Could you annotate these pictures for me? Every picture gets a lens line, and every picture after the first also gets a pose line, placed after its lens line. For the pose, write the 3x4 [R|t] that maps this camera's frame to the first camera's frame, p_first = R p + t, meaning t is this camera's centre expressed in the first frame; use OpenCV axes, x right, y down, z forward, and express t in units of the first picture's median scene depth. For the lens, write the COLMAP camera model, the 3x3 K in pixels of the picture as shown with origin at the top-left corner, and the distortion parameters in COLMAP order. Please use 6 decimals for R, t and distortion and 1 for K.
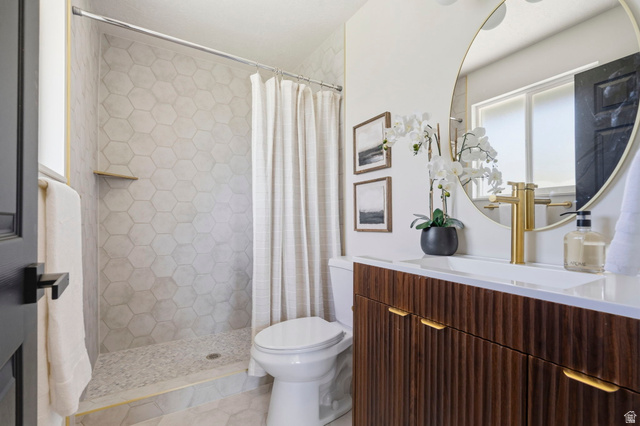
lens RADIAL K [[288.8, 0, 319.0], [0, 288.8, 217.5], [0, 0, 1]] dist [-0.009895, -0.000463]
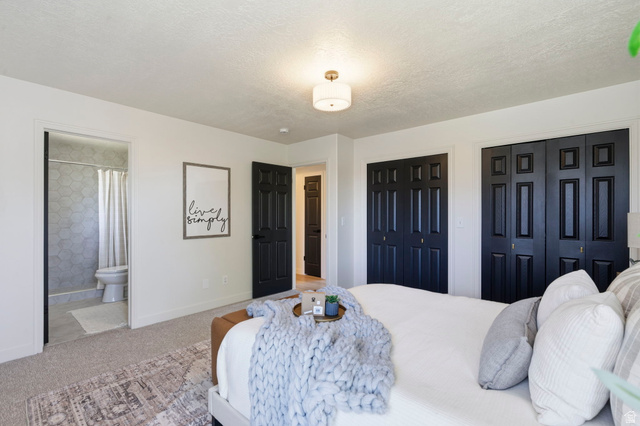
lens RADIAL K [[281.7, 0, 317.7], [0, 281.7, 213.4], [0, 0, 1]] dist [-0.002274, -0.000177]
pose [[0.954585, -0.004673, 0.297902, 0.630905], [0.004739, 0.999989, 0.000500, -0.079740], [-0.297901, 0.000934, 0.954596, -1.397937]]
